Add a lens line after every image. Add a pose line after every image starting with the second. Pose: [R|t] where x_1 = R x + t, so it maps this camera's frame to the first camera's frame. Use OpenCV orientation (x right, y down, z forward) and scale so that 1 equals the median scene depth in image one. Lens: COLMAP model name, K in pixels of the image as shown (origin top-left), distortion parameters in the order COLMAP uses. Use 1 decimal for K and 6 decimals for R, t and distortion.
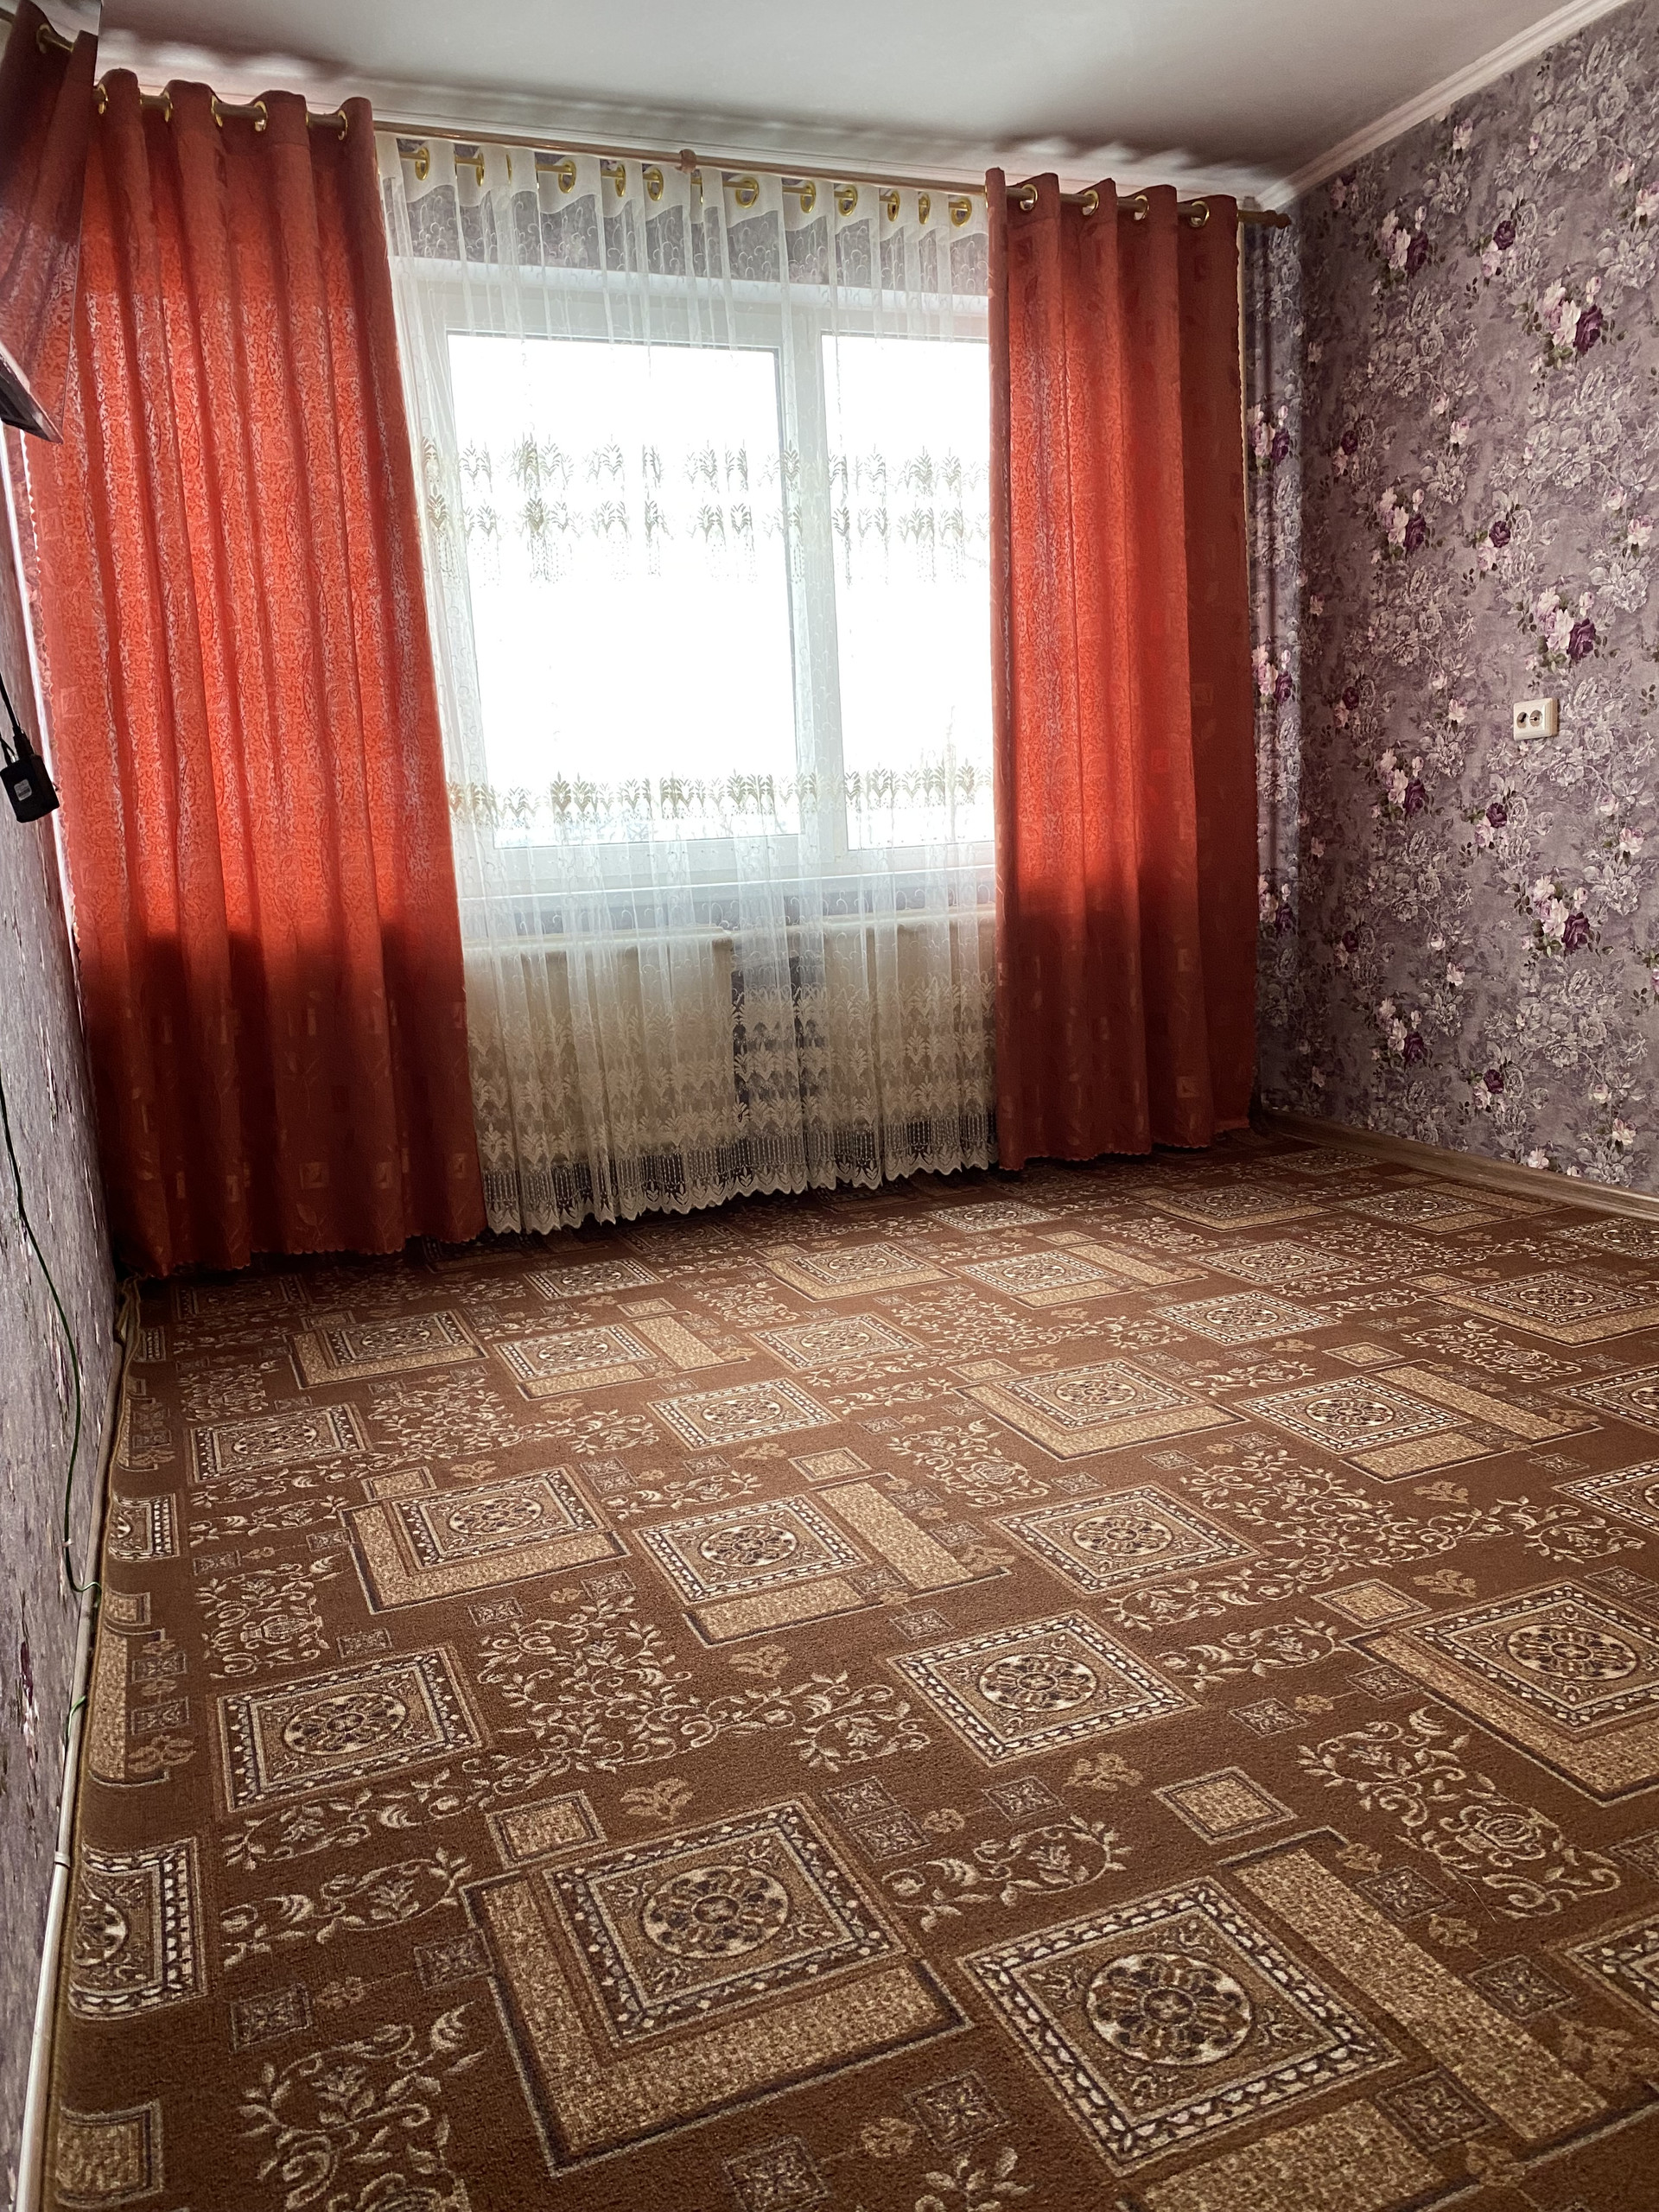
lens RADIAL K [[1689.5, 0, 813.2], [0, 1689.5, 1100.0], [0, 0, 1]] dist [0.038265, -0.033629]
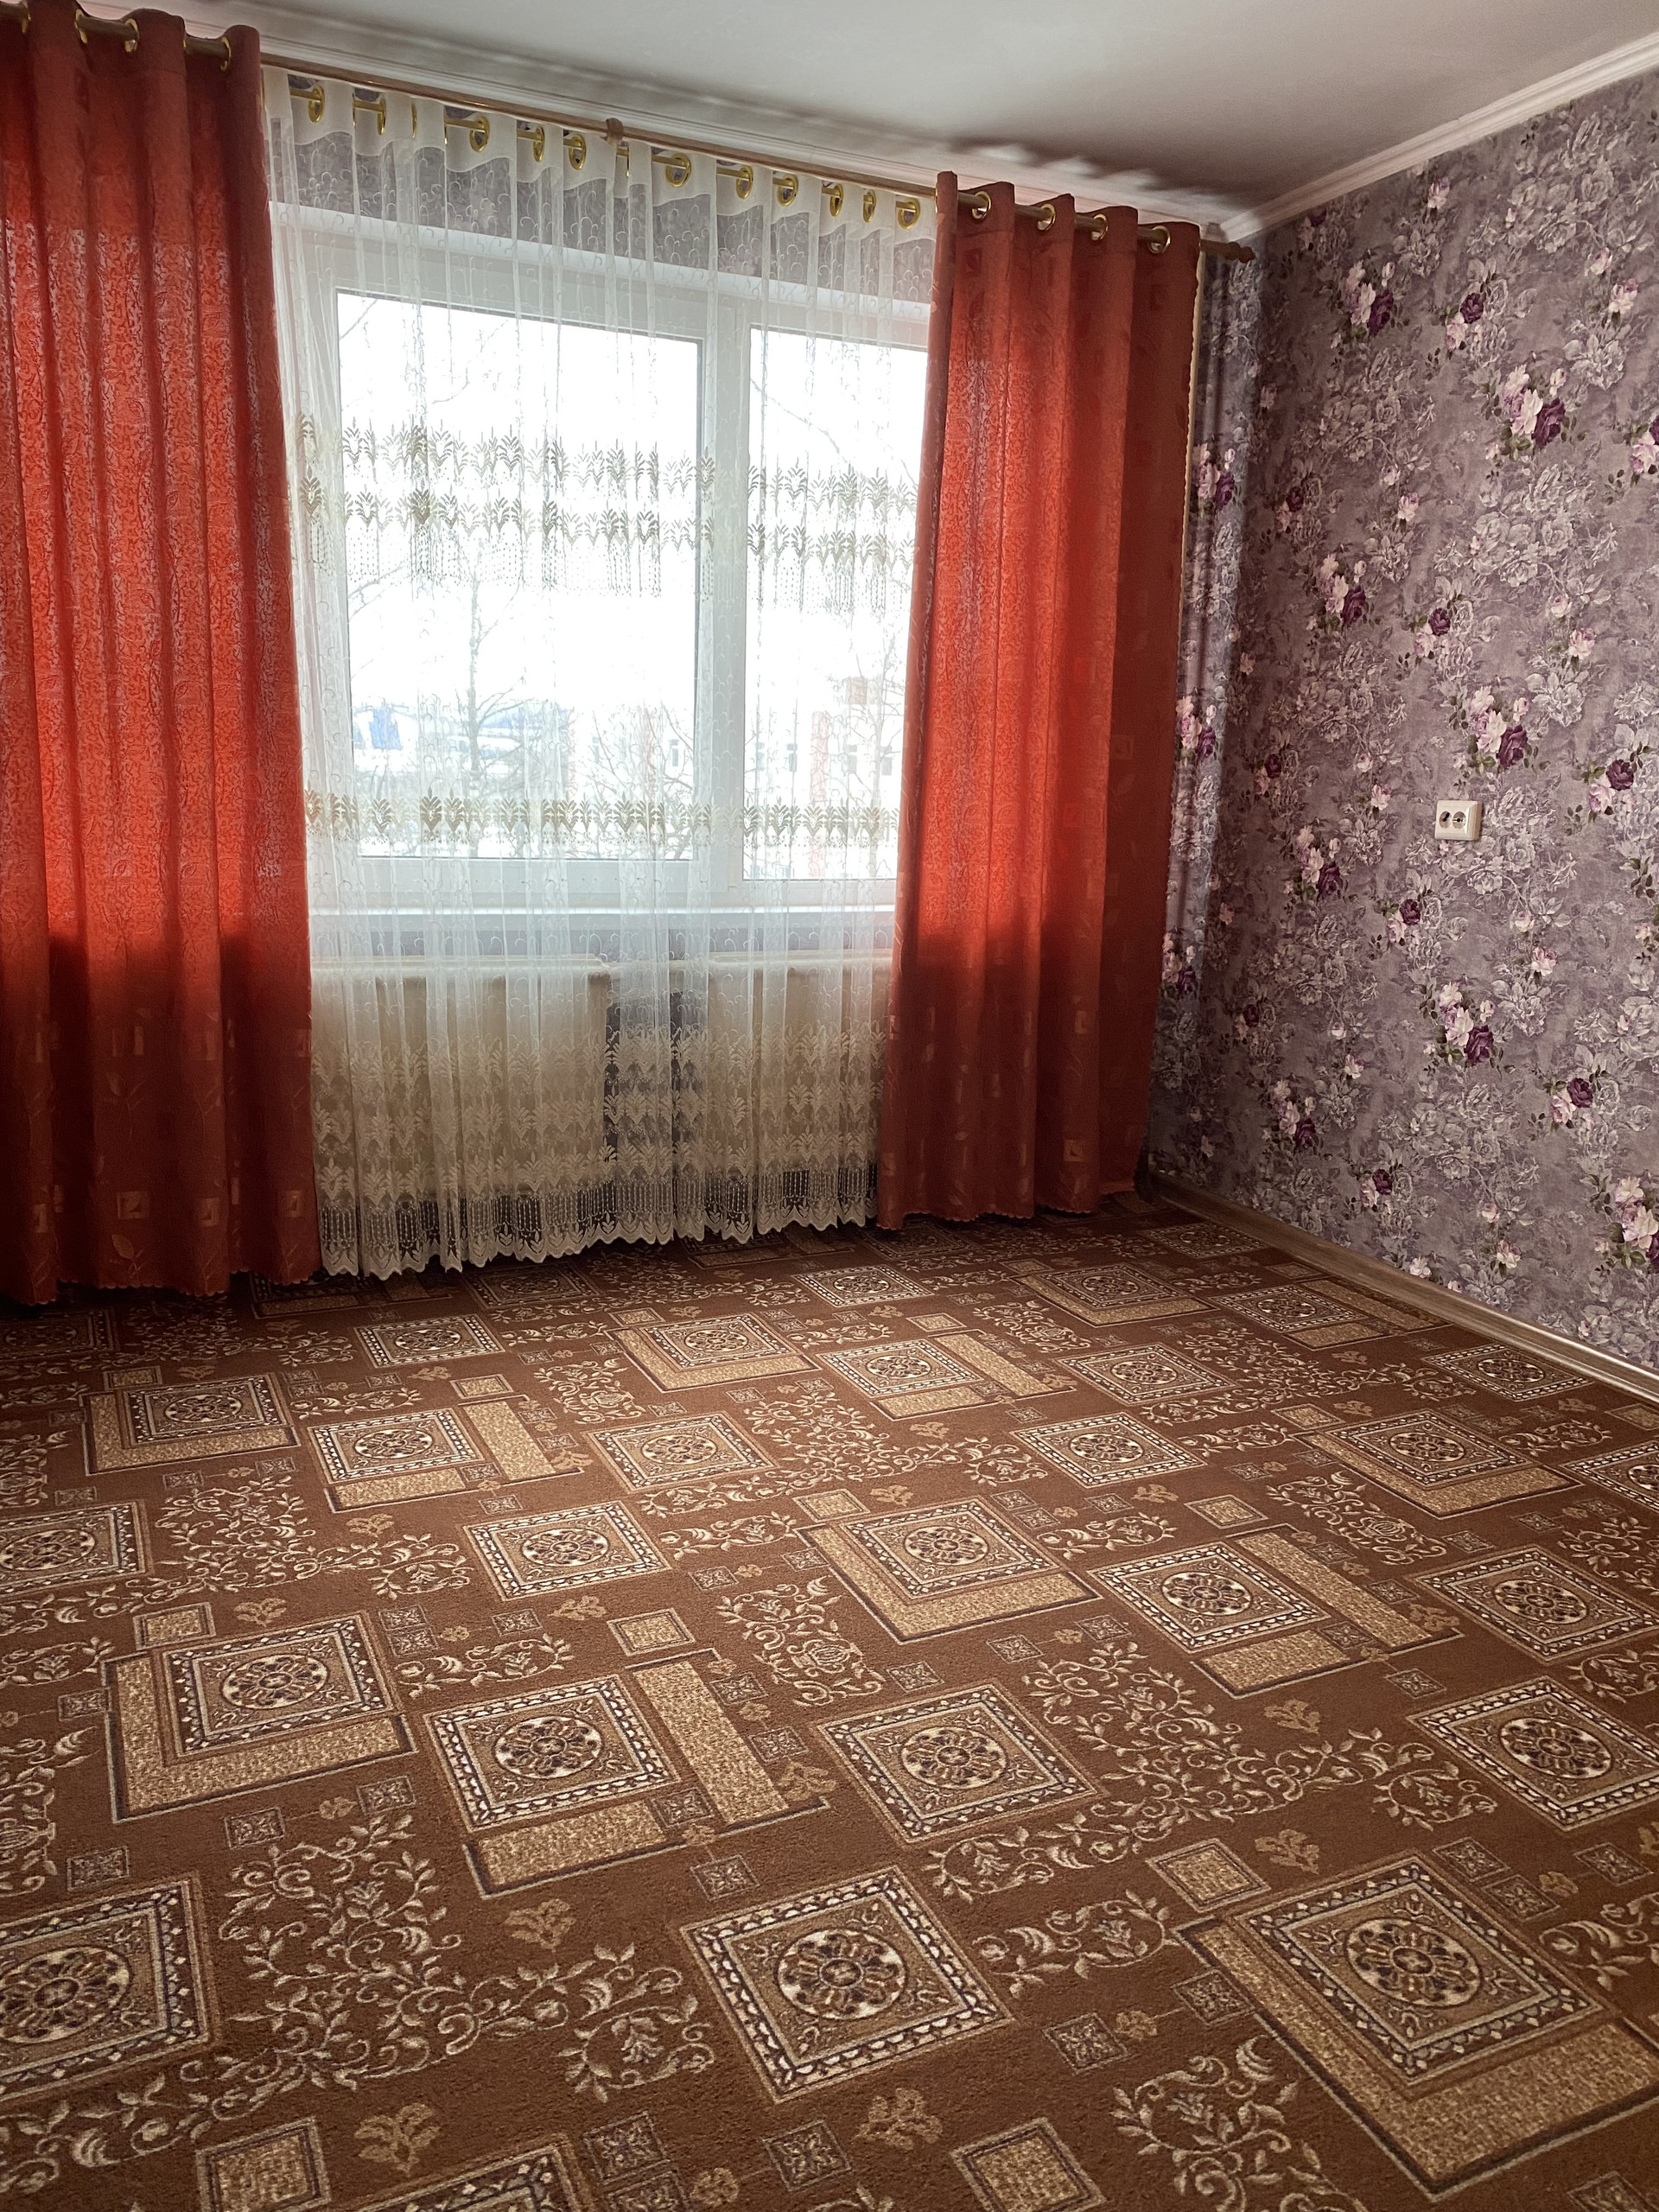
lens RADIAL K [[1689.5, 0, 829.0], [0, 1689.5, 1099.8], [0, 0, 1]] dist [0.038265, -0.033629]
pose [[0.995097, 0.070761, 0.069105, 0.015209], [-0.073830, 0.996347, 0.042923, -0.084434], [-0.065816, -0.047814, 0.996686, 0.058949]]
